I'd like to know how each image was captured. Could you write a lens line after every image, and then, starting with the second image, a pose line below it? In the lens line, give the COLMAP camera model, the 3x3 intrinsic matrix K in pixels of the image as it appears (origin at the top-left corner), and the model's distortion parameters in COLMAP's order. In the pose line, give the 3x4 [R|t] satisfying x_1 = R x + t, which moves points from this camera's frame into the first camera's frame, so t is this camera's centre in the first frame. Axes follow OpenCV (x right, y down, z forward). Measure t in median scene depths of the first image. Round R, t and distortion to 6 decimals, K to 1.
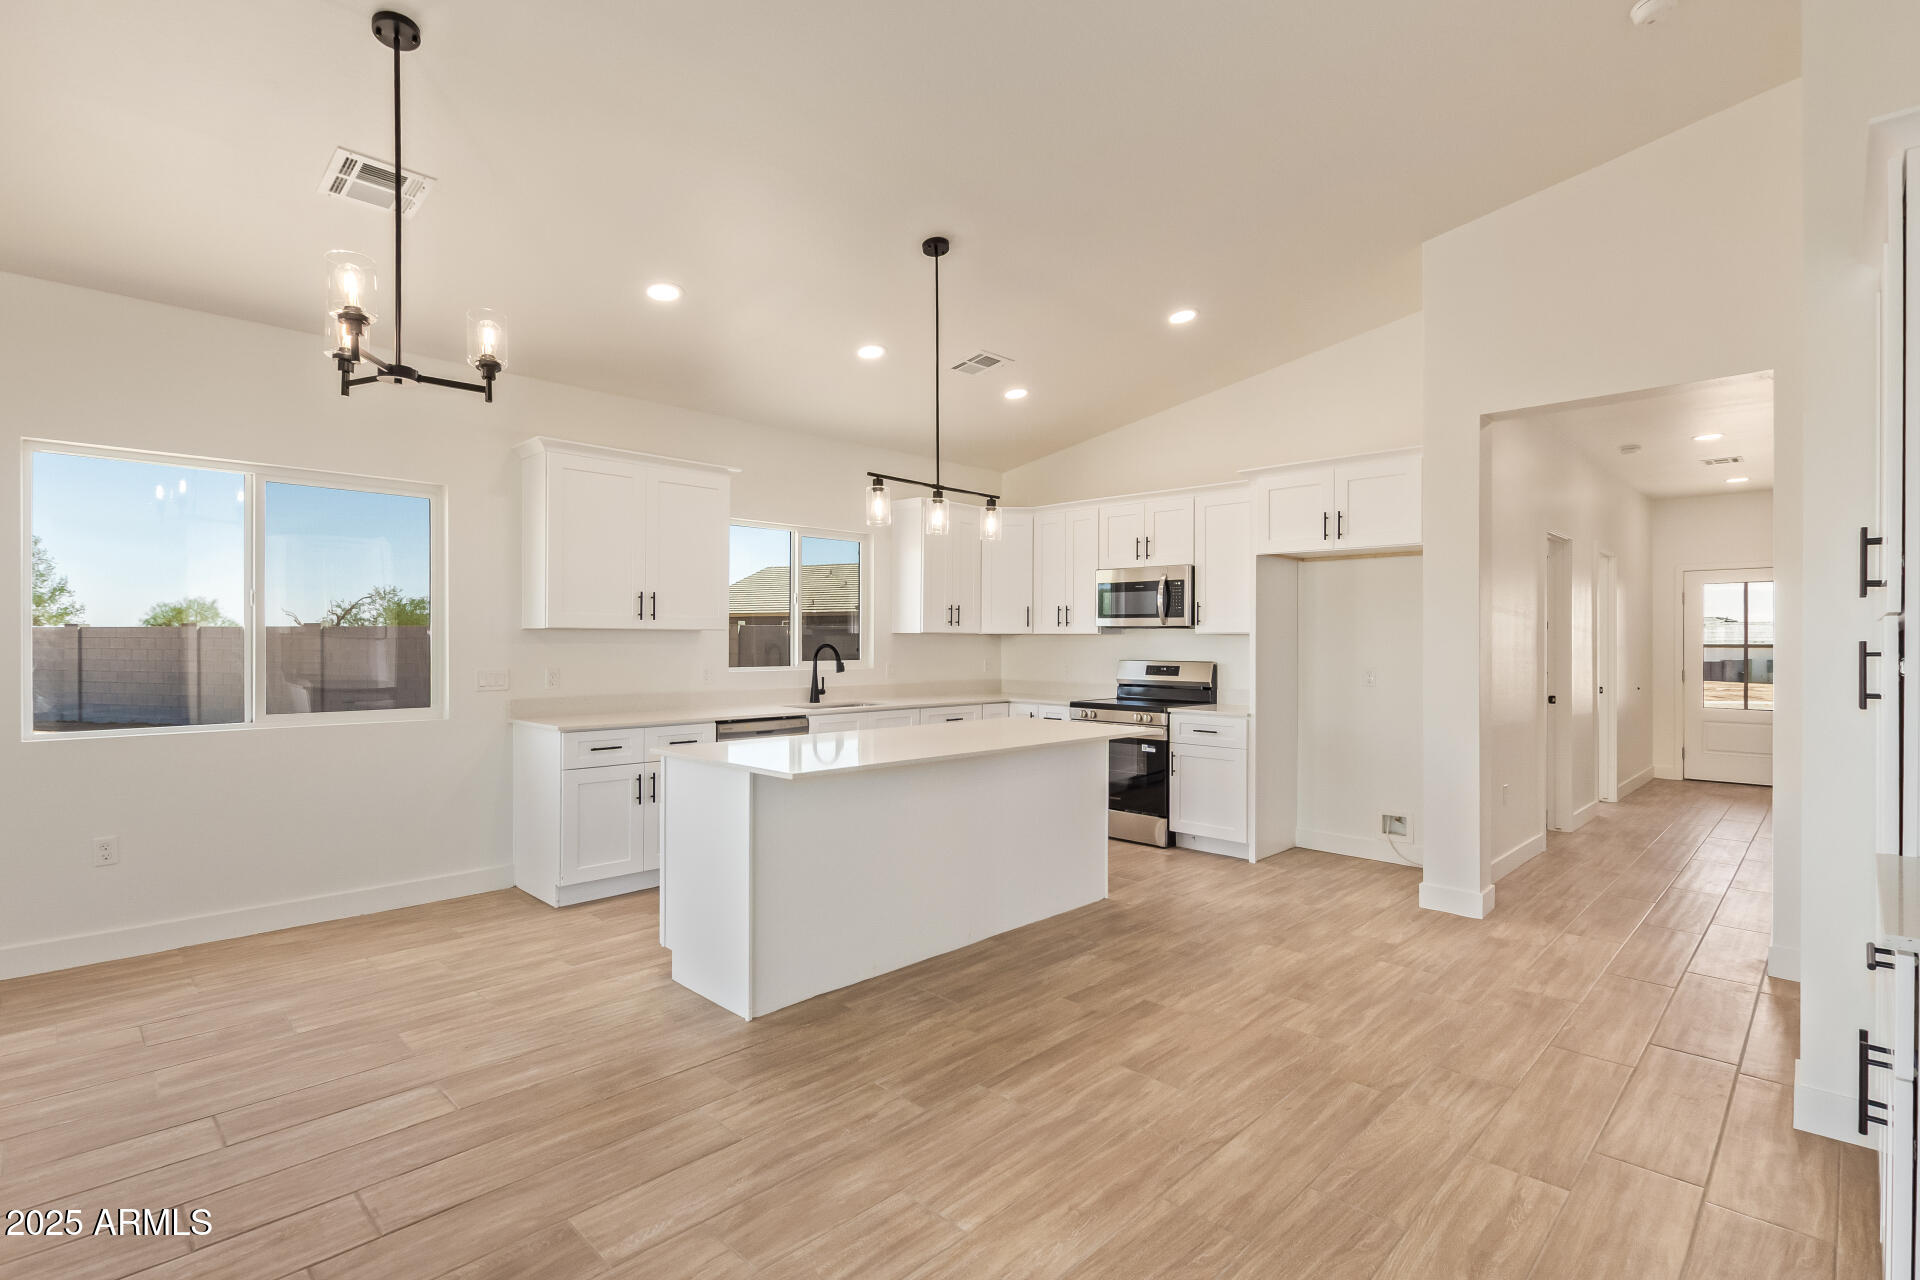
lens RADIAL K [[906.4, 0, 959.1], [0, 906.4, 641.8], [0, 0, 1]] dist [0.005140, 0.000217]
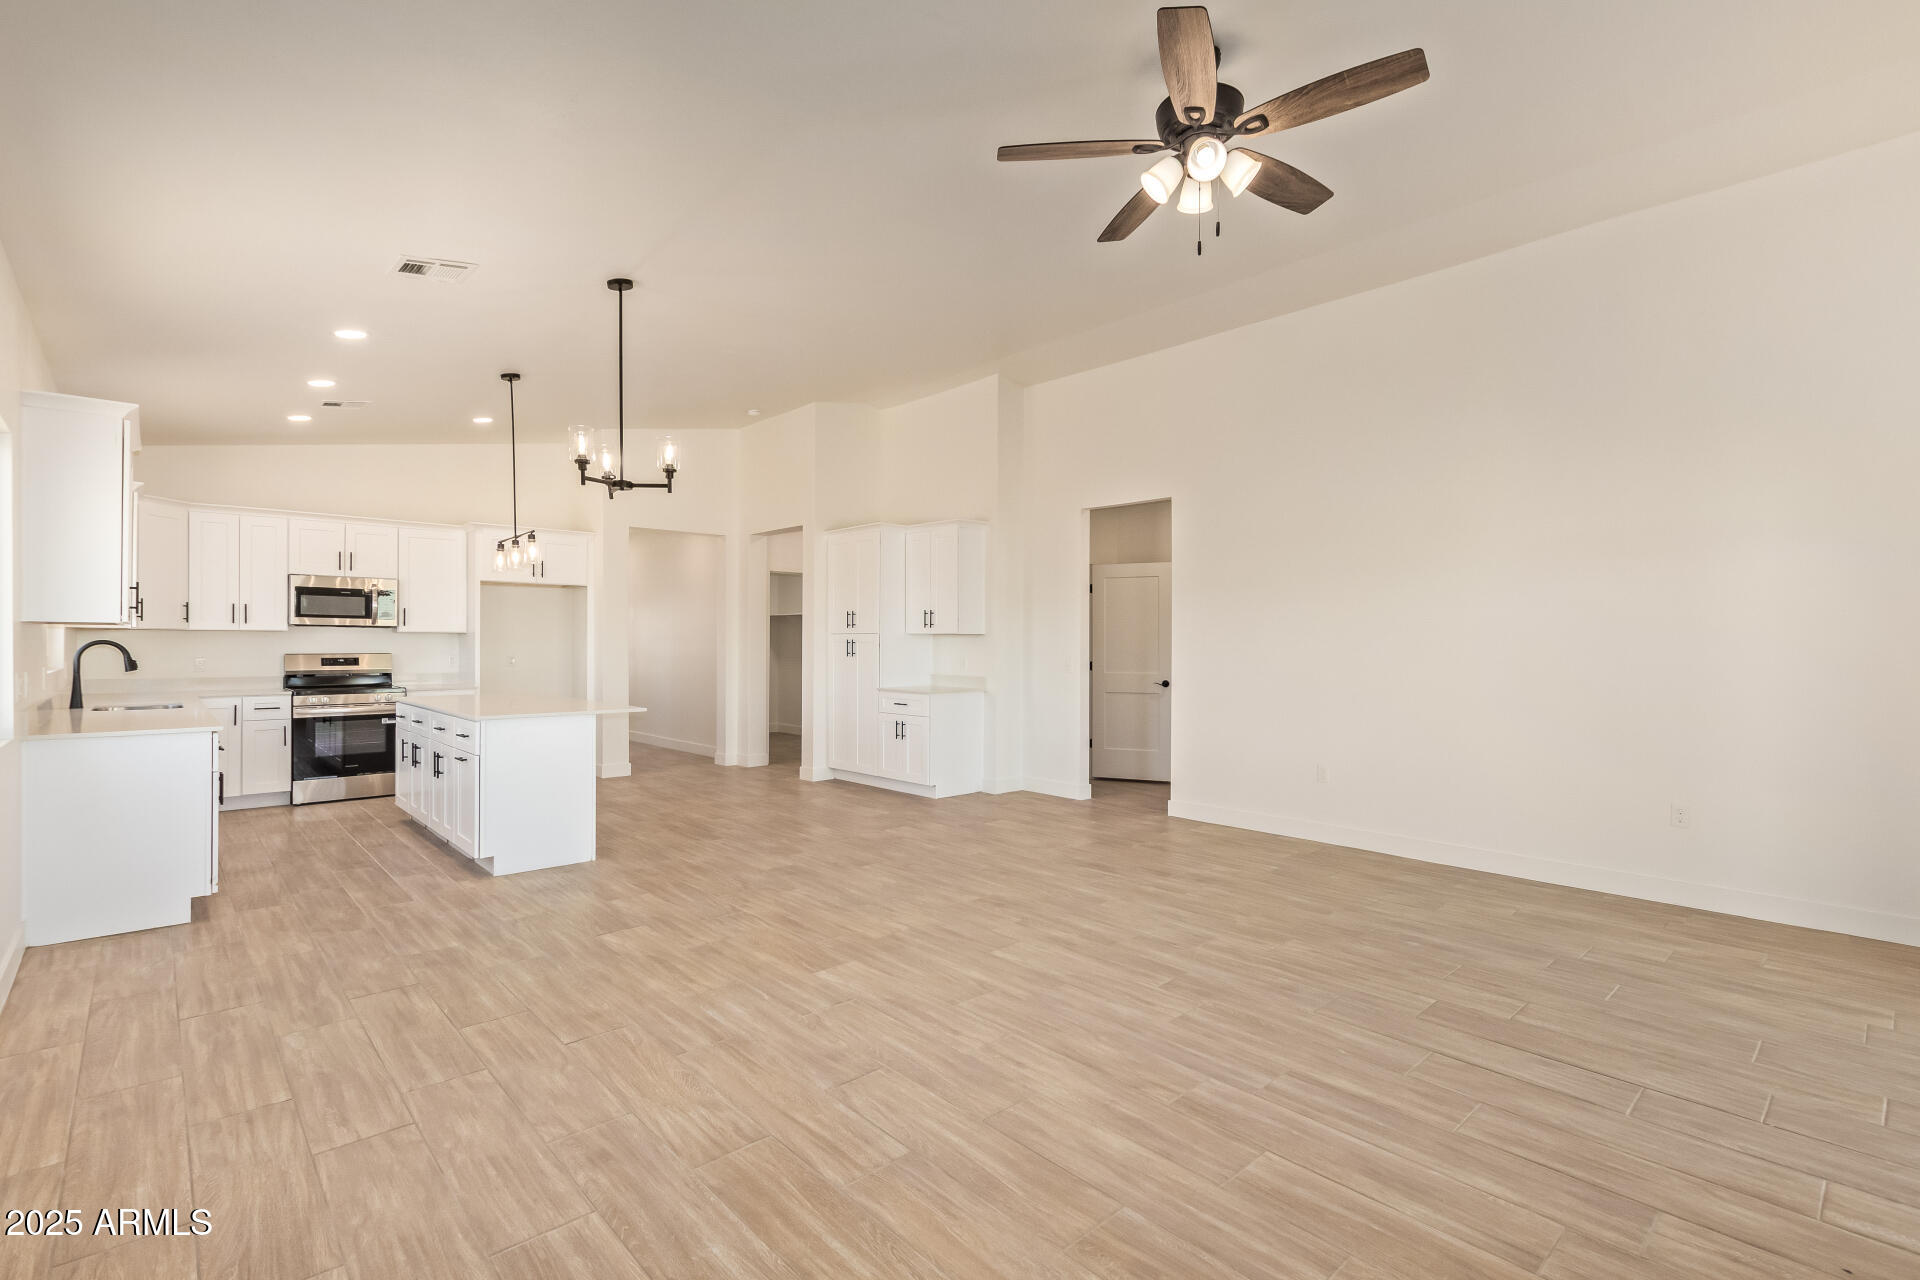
lens RADIAL K [[865.3, 0, 960.0], [0, 865.3, 640.0], [0, 0, 1]] dist [-0.001528, 0.000580]
pose [[0.053143, -0.003210, 0.998582, -1.173858], [-0.004095, 0.999986, 0.003433, -0.005905], [-0.998579, -0.004271, 0.053129, 0.139162]]
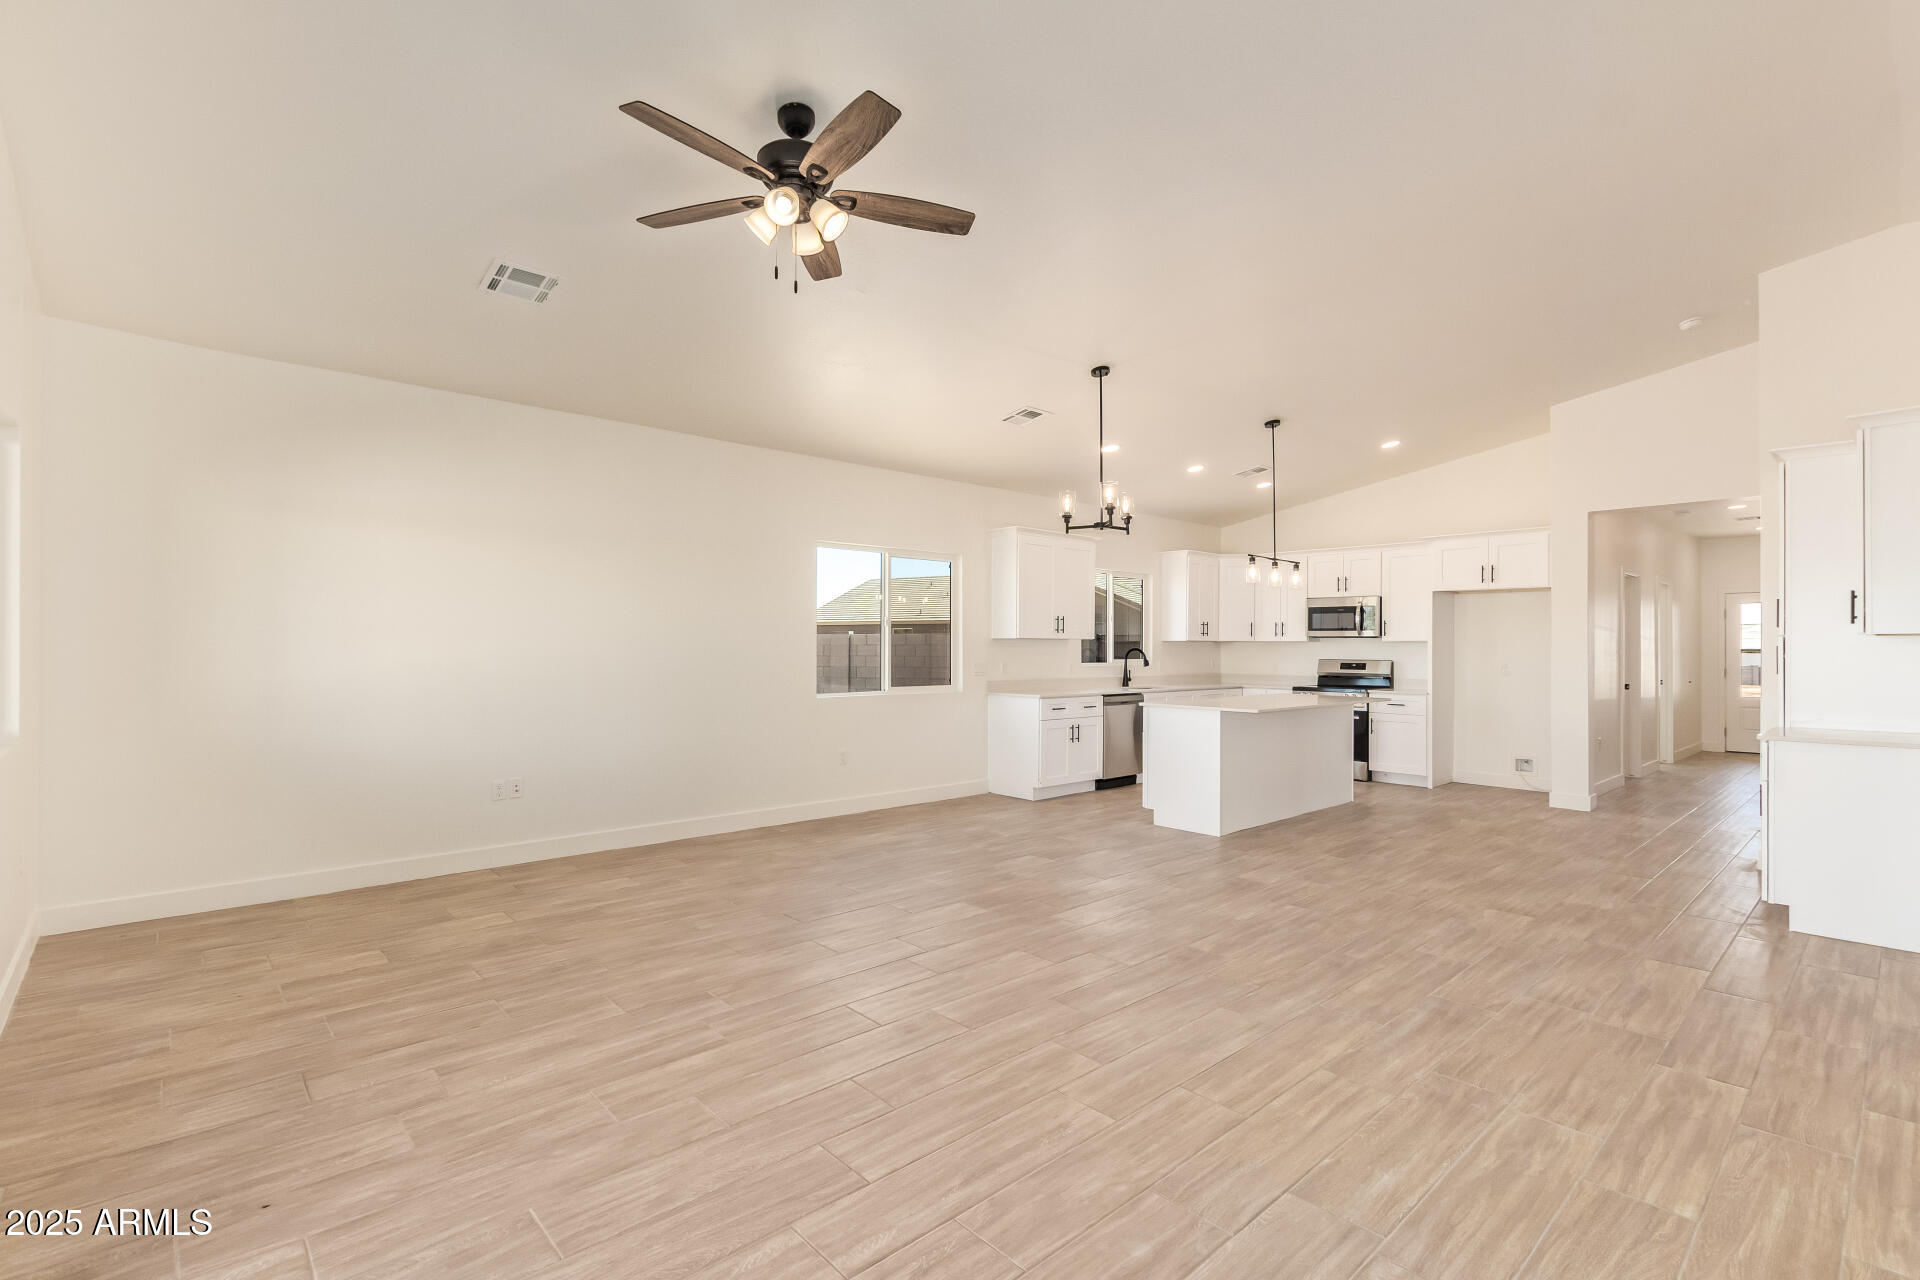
lens RADIAL K [[882.9, 0, 961.7], [0, 882.9, 644.6], [0, 0, 1]] dist [0.002469, -0.001515]
pose [[0.998661, 0.000042, -0.051737, -0.443272], [-0.000250, 0.999992, -0.004017, 0.002880], [0.051736, 0.004024, 0.998653, -0.614411]]
